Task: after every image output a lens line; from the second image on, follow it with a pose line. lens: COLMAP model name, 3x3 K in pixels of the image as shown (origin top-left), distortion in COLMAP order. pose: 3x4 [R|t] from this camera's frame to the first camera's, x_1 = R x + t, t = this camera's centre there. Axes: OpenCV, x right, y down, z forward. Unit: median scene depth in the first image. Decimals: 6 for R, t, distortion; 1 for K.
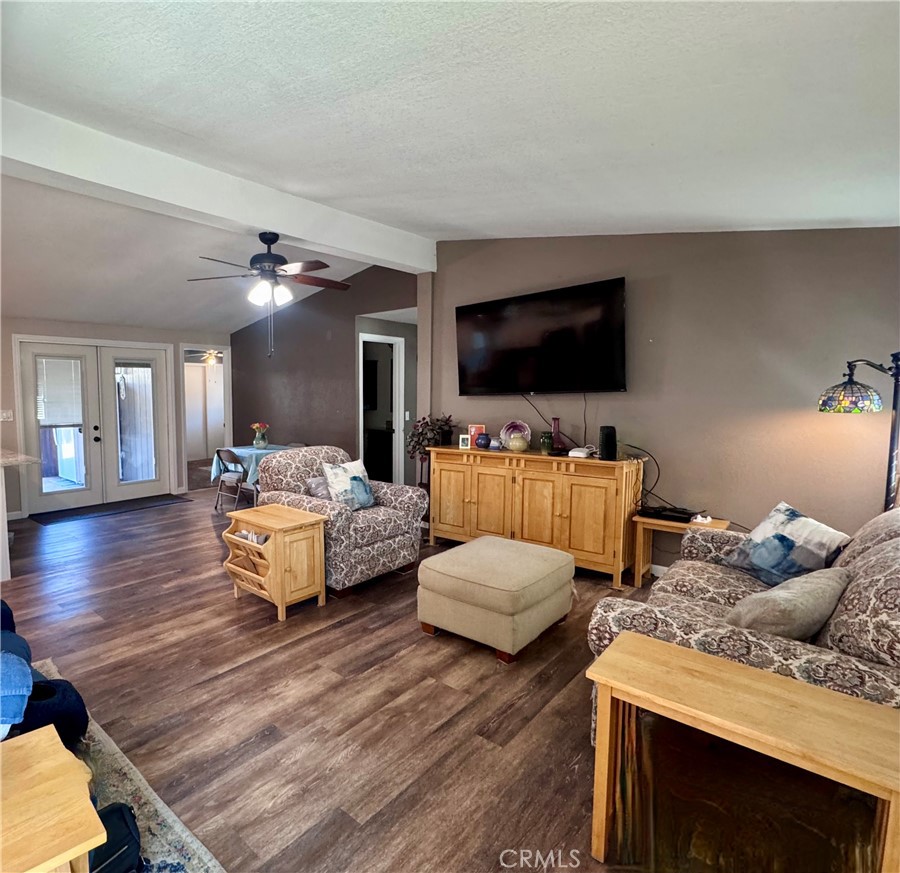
lens RADIAL K [[522.8, 0, 308.5], [0, 522.8, 436.7], [0, 0, 1]] dist [-0.003937, -0.000558]
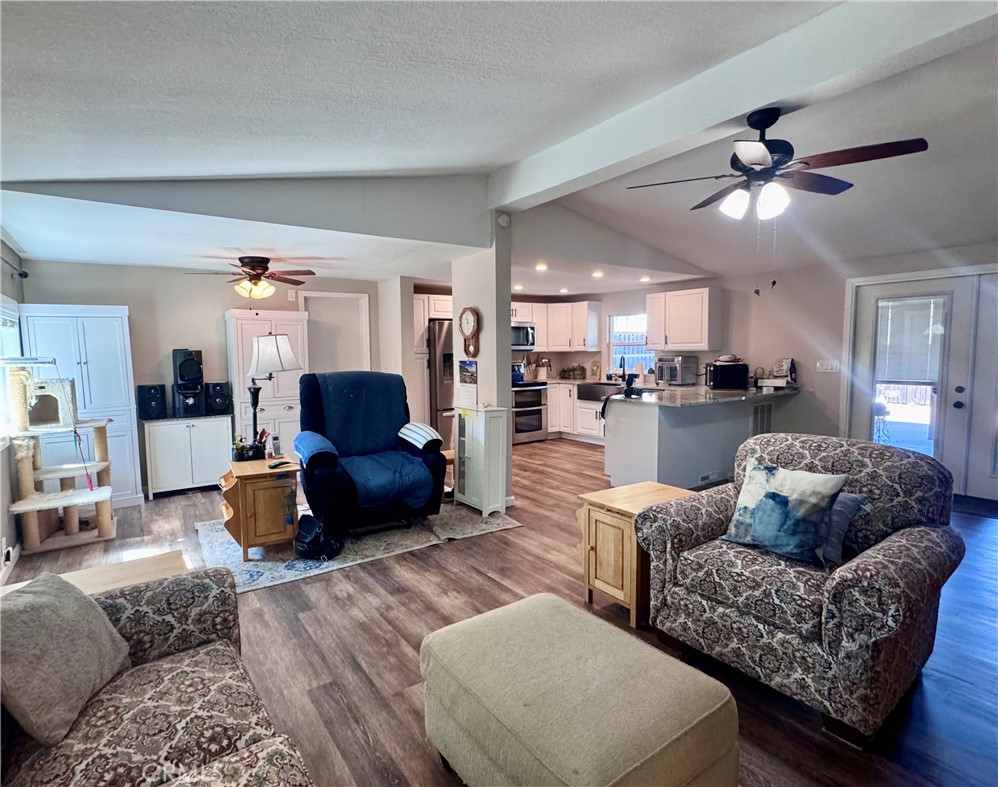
lens RADIAL K [[512.0, 0, 477.1], [0, 512.0, 394.9], [0, 0, 1]] dist [-0.004355, -0.000392]
pose [[-0.150982, 0.093489, -0.984106, 0.938425], [-0.068058, 0.992173, 0.104697, -0.090654], [0.986191, 0.082783, -0.143438, 1.056652]]
